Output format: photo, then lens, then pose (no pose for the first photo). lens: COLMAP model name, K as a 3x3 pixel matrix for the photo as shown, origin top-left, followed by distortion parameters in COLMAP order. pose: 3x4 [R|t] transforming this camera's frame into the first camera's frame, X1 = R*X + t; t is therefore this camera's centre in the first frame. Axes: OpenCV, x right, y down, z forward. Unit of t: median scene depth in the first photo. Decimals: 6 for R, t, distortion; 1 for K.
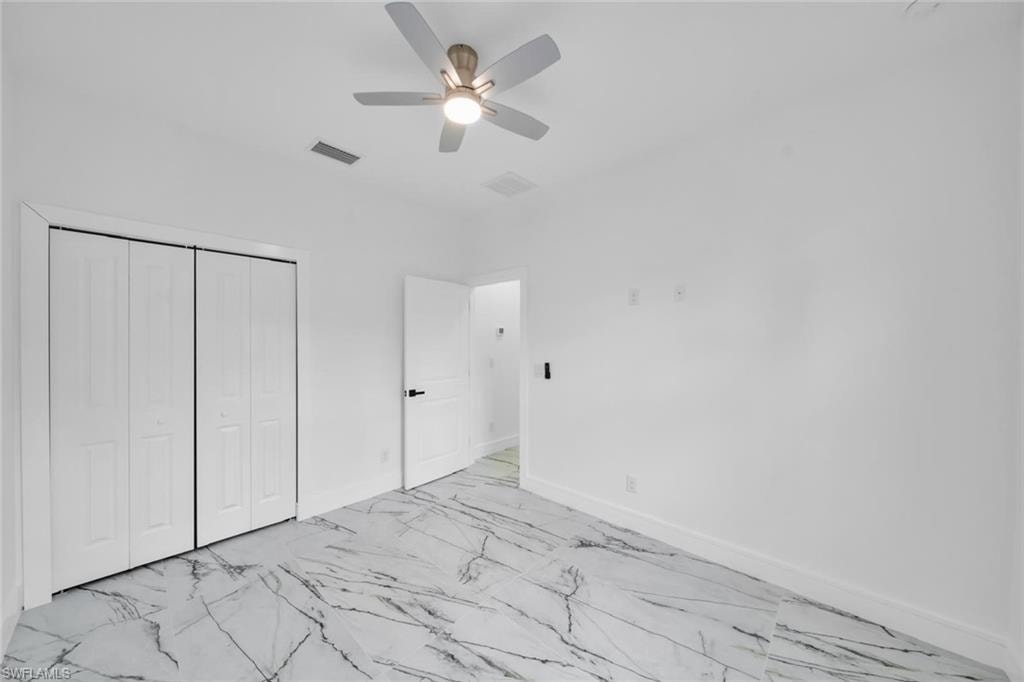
lens RADIAL K [[358.2, 0, 510.4], [0, 358.2, 341.2], [0, 0, 1]] dist [-0.000740, -0.000497]
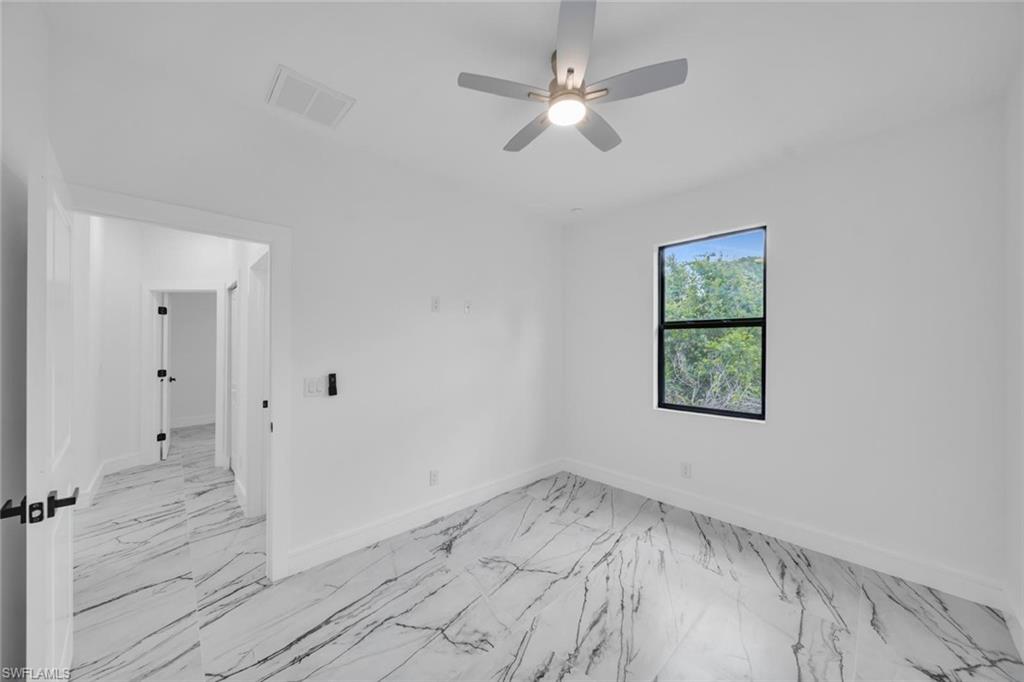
lens RADIAL K [[358.2, 0, 510.4], [0, 358.2, 341.2], [0, 0, 1]] dist [-0.000740, -0.000497]
pose [[0.052669, 0.007070, 0.998587, -0.799059], [-0.002840, 0.999972, -0.006930, -0.003943], [-0.998608, -0.002471, 0.052688, 0.783285]]
